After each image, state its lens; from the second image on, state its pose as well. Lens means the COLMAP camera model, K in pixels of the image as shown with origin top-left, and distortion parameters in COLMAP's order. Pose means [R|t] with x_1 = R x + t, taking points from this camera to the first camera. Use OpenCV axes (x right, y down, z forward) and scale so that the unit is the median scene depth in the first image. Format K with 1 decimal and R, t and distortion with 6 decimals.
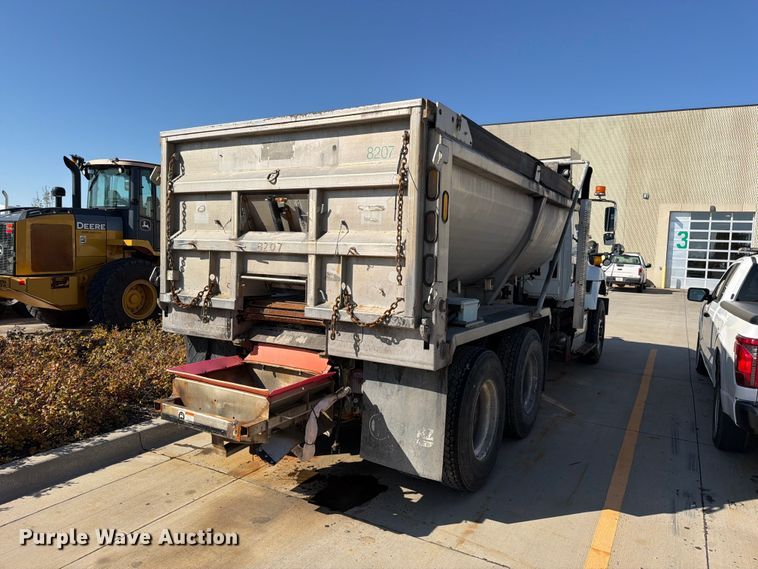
lens RADIAL K [[519.5, 0, 381.4], [0, 519.5, 280.9], [0, 0, 1]] dist [0.140958, -0.226099]
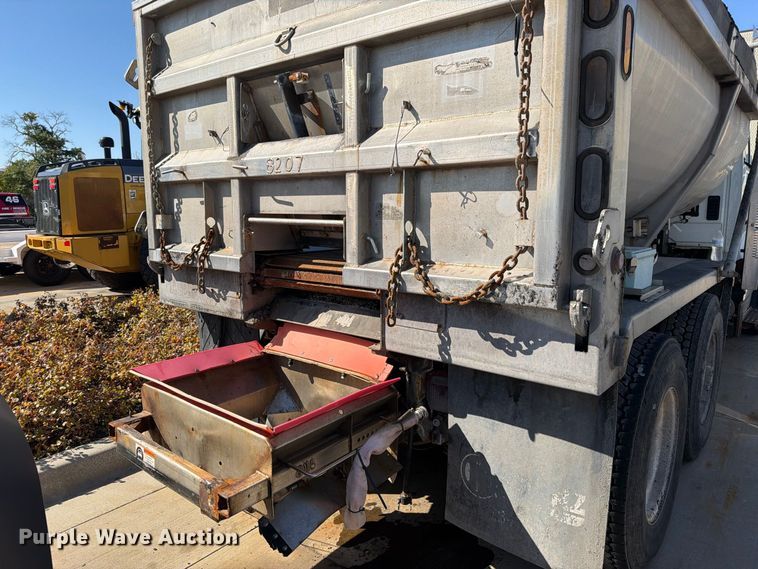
lens RADIAL K [[519.5, 0, 381.4], [0, 519.5, 280.9], [0, 0, 1]] dist [0.140958, -0.226099]
pose [[0.987751, -0.009843, -0.155725, -0.016646], [0.022207, 0.996718, 0.077853, 0.020736], [0.154447, -0.080357, 0.984728, 0.428465]]
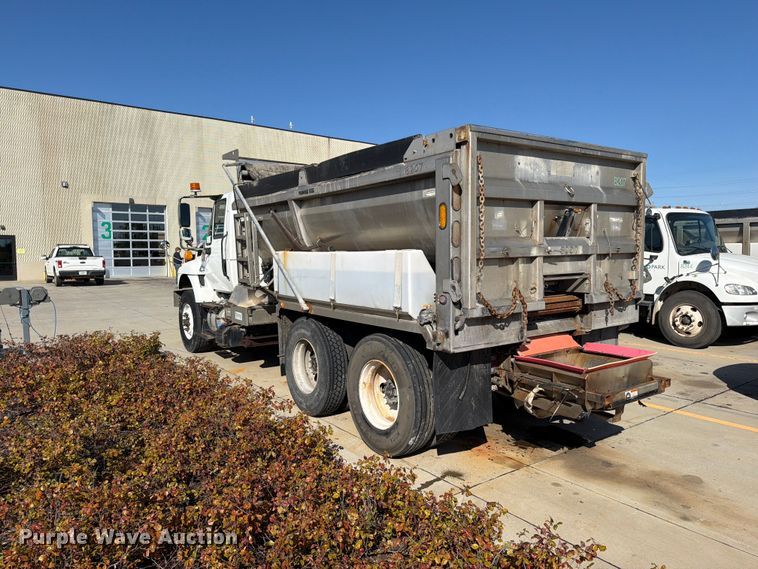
lens RADIAL K [[519.5, 0, 381.4], [0, 519.5, 280.9], [0, 0, 1]] dist [0.140958, -0.226099]
pose [[0.412913, -0.095463, 0.905754, -1.496990], [0.076323, 0.994620, 0.070036, -0.112613], [-0.907567, 0.040211, 0.417978, 0.903163]]
